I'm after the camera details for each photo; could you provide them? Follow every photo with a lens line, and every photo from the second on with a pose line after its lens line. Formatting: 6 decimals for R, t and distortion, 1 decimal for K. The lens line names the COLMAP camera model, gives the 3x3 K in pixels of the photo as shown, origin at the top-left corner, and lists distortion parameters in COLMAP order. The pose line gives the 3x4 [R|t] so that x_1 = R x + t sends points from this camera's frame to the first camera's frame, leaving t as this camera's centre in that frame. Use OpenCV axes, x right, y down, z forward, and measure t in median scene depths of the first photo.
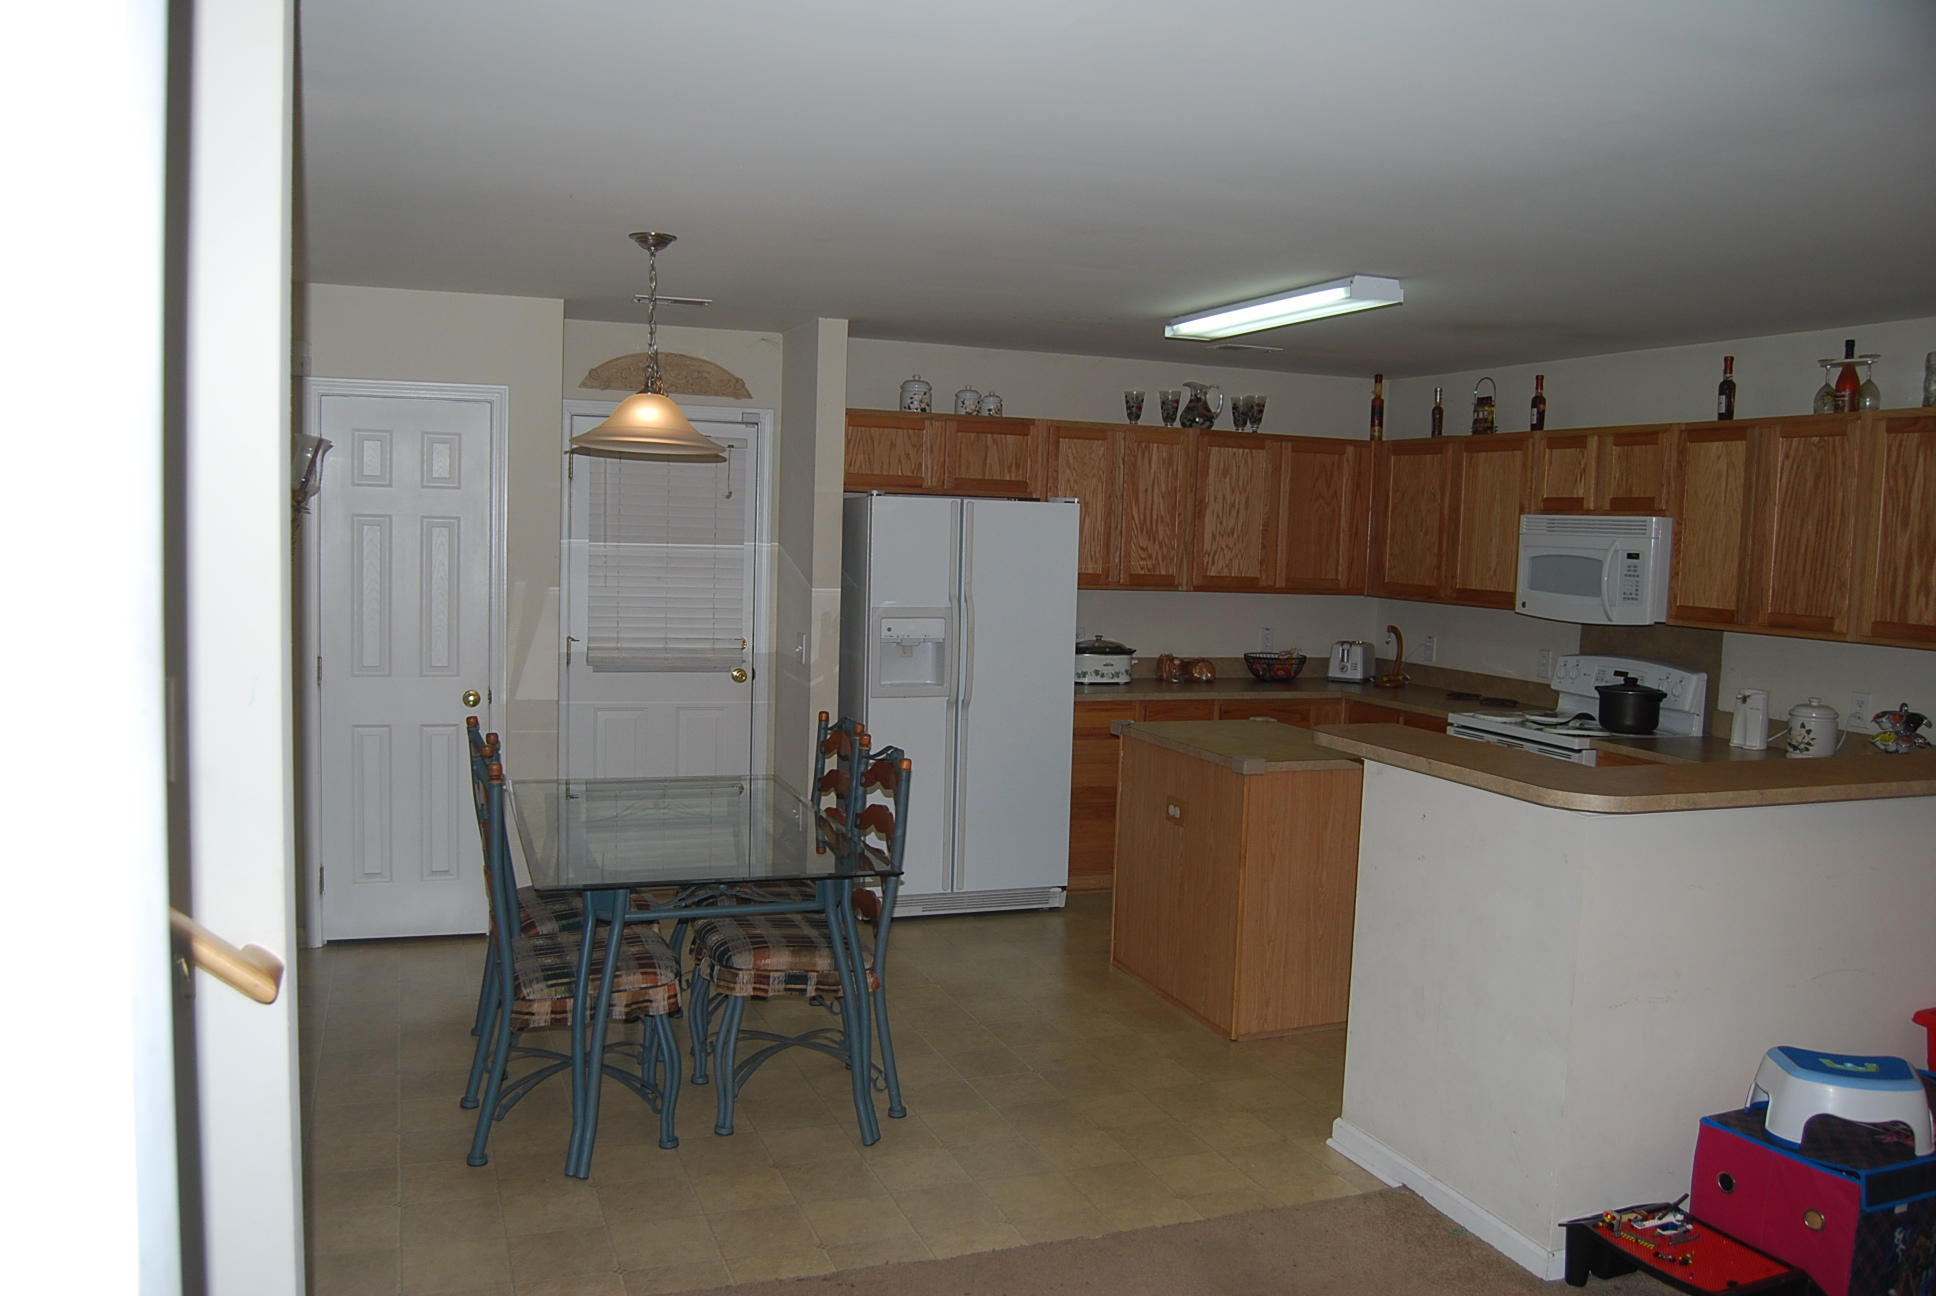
lens RADIAL K [[1514.2, 0, 970.9], [0, 1514.2, 656.0], [0, 0, 1]] dist [-0.090751, 0.029014]
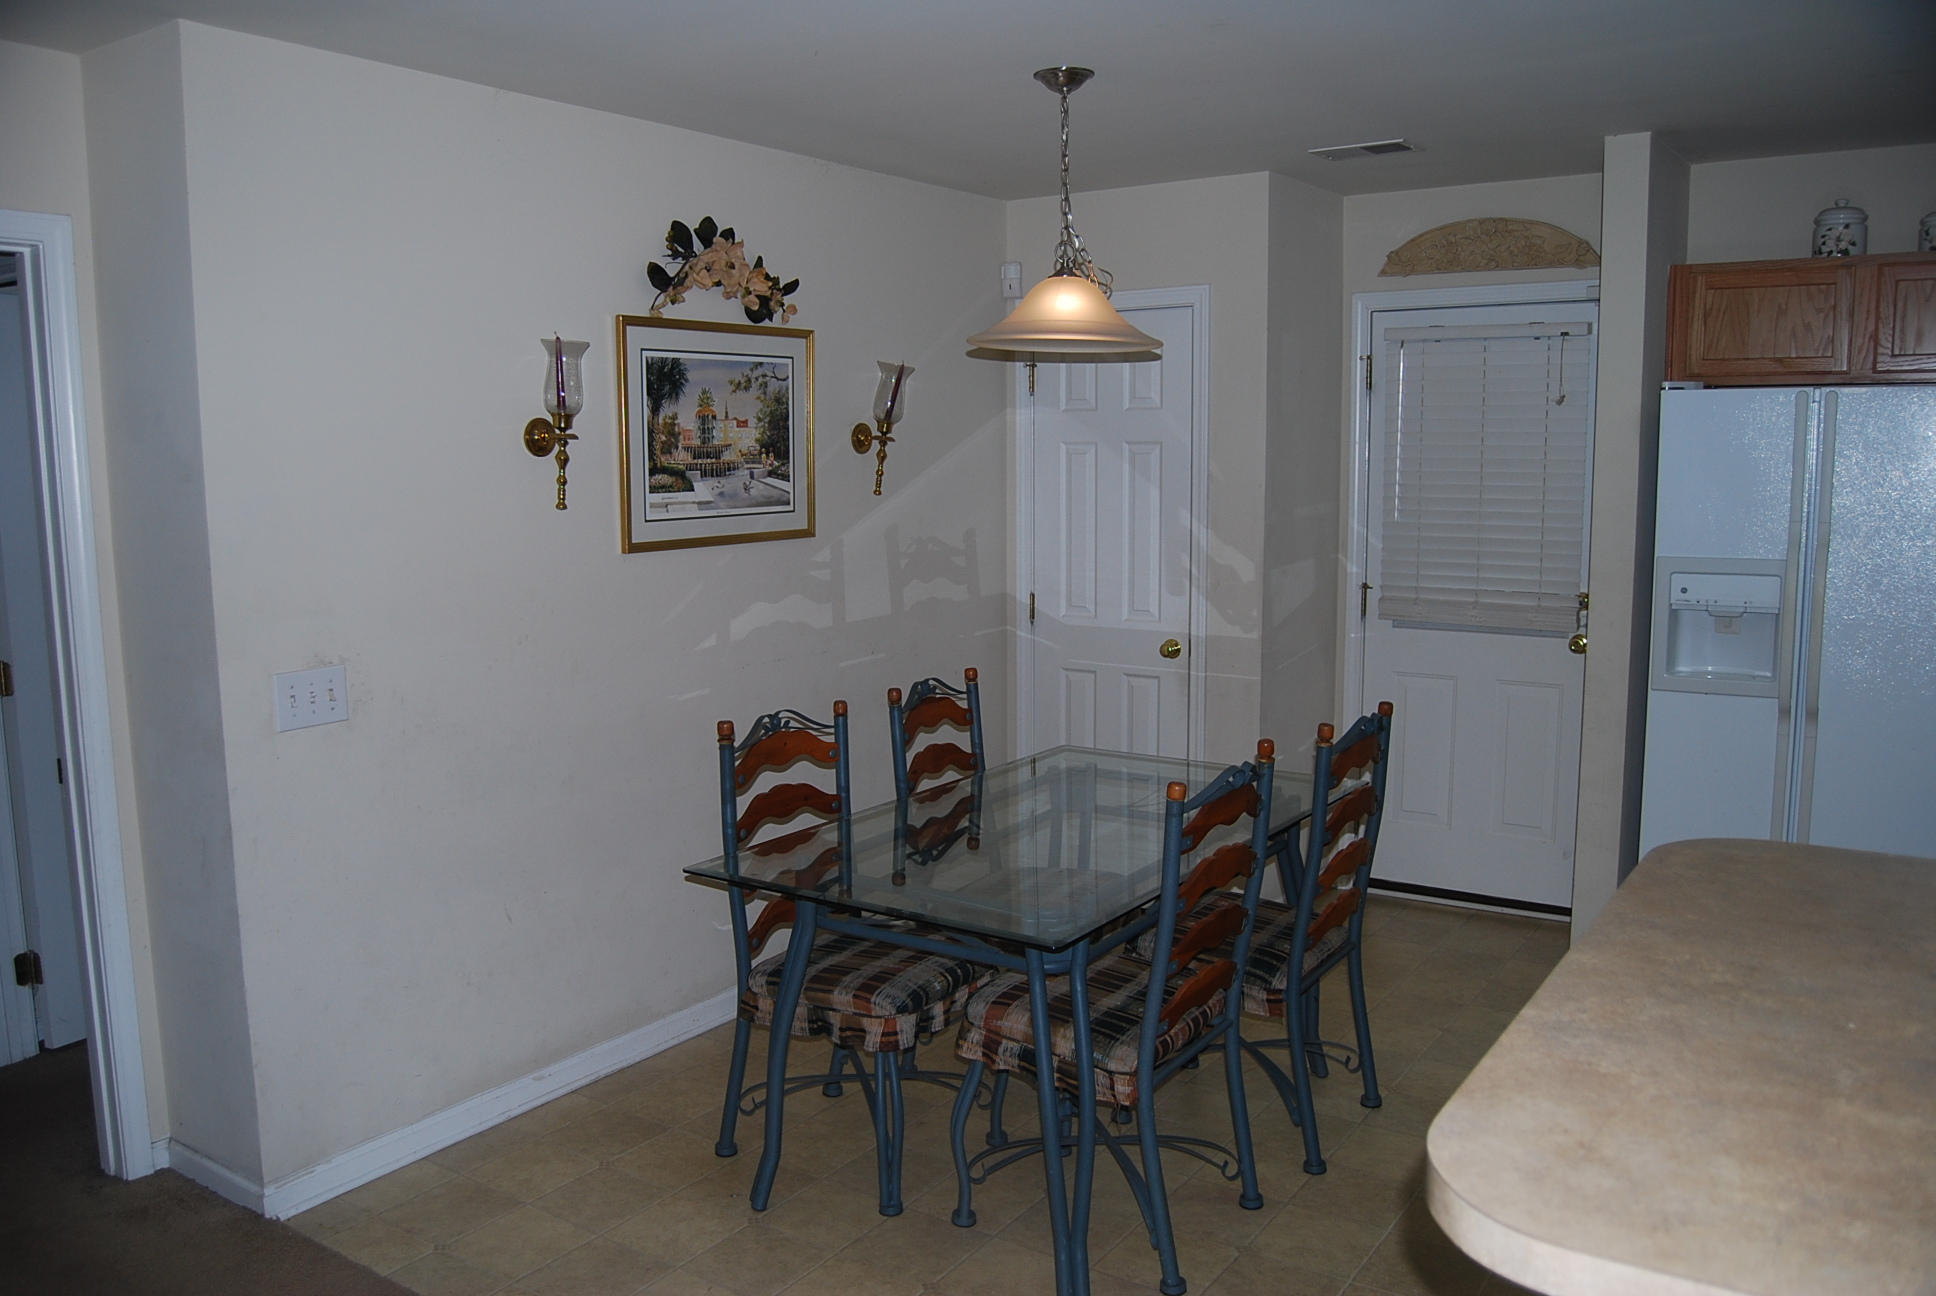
lens RADIAL K [[1514.2, 0, 951.0], [0, 1514.2, 654.7], [0, 0, 1]] dist [-0.090751, 0.029014]
pose [[0.574119, 0.075486, -0.815285, 0.285484], [-0.039447, 0.997135, 0.064545, -0.018119], [0.817821, -0.004896, 0.575452, 0.347898]]
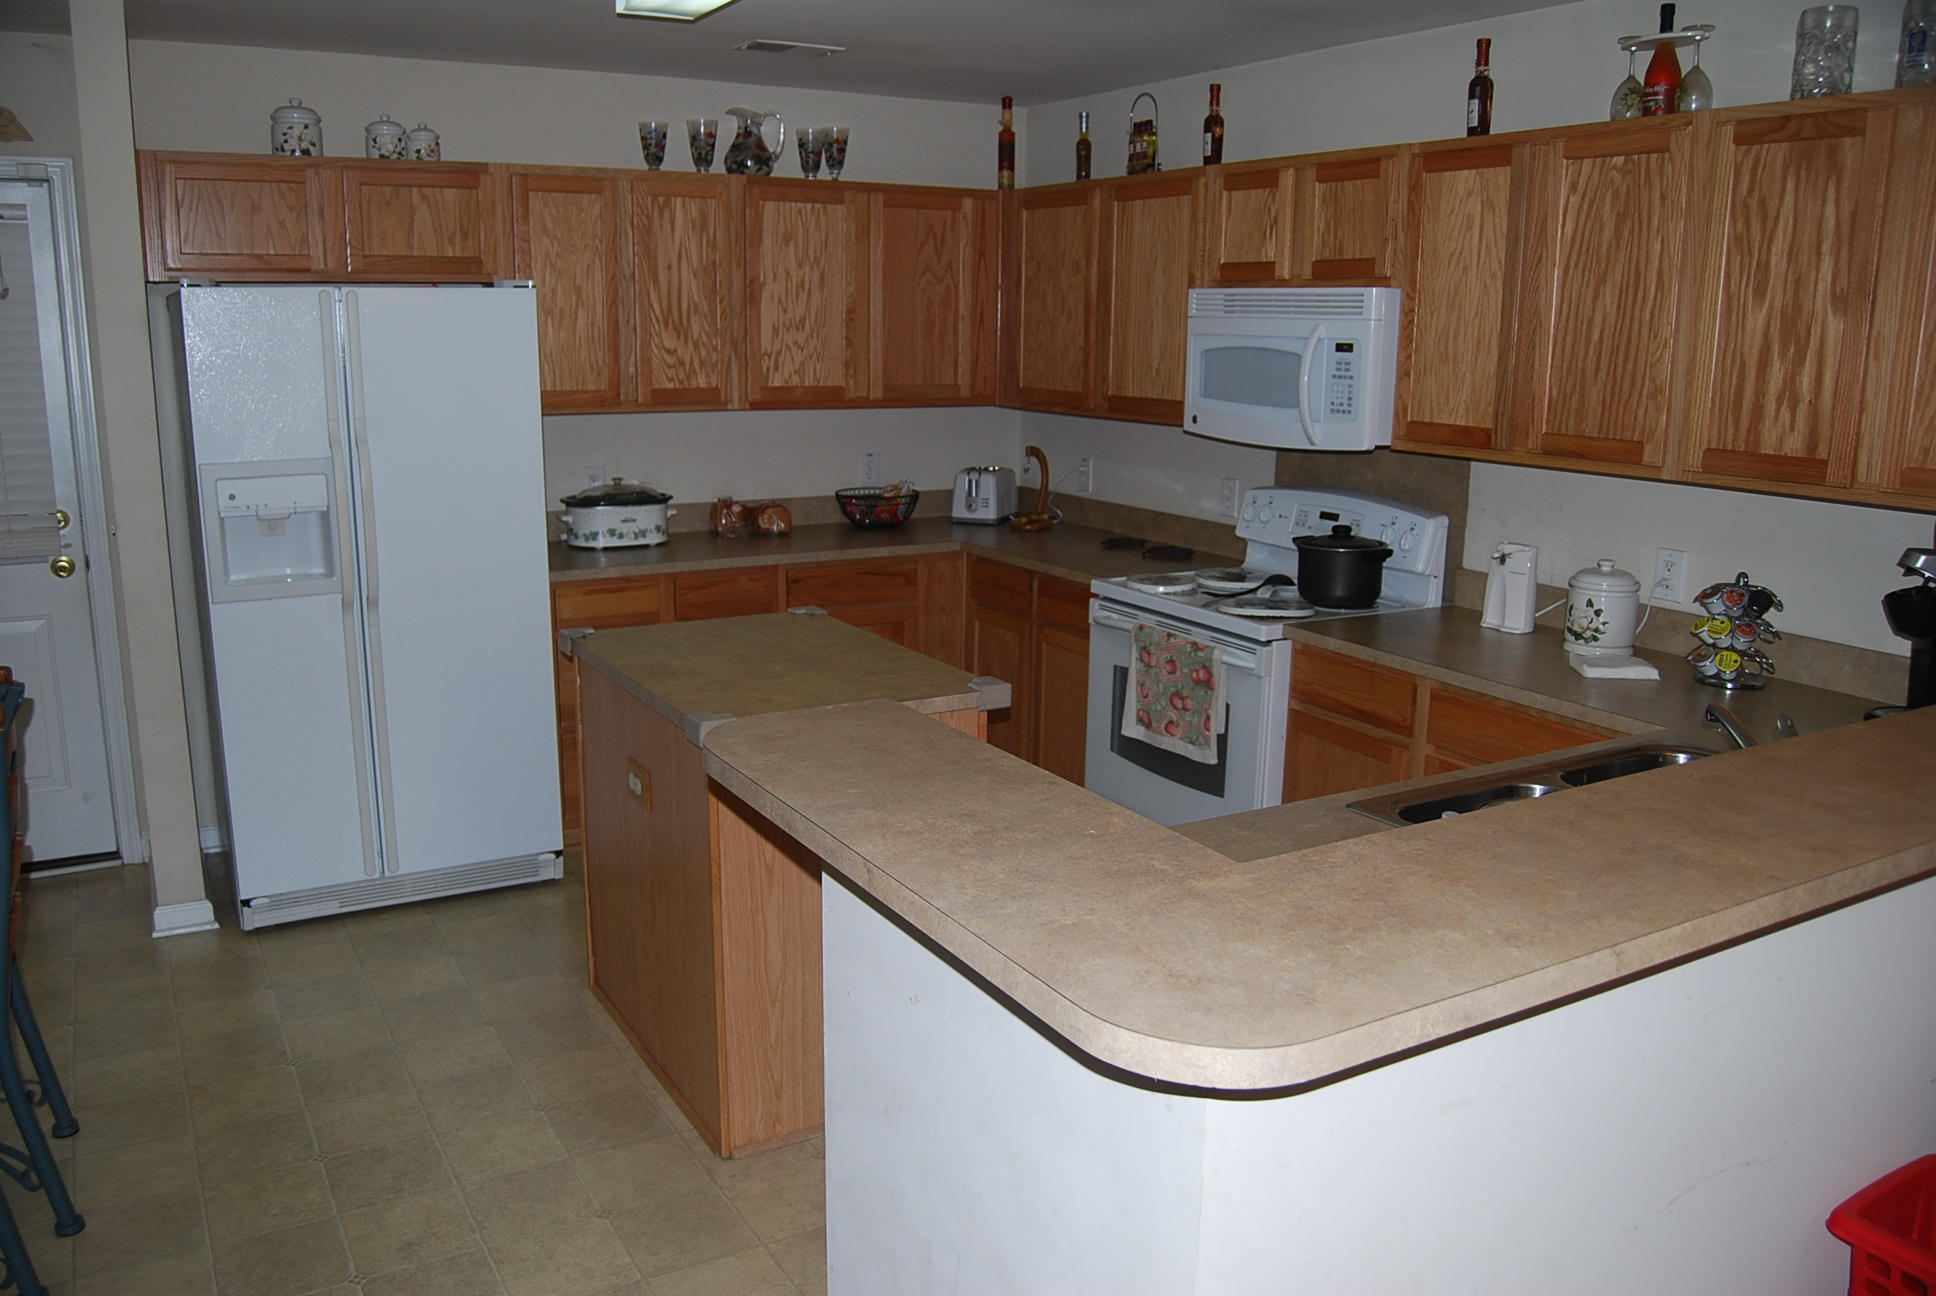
lens RADIAL K [[1514.2, 0, 955.4], [0, 1514.2, 649.8], [0, 0, 1]] dist [-0.090751, 0.029014]
pose [[0.986761, -0.055641, 0.152341, 0.145367], [0.034795, 0.990065, 0.136234, -0.027463], [-0.158408, -0.129130, 0.978894, 0.313711]]
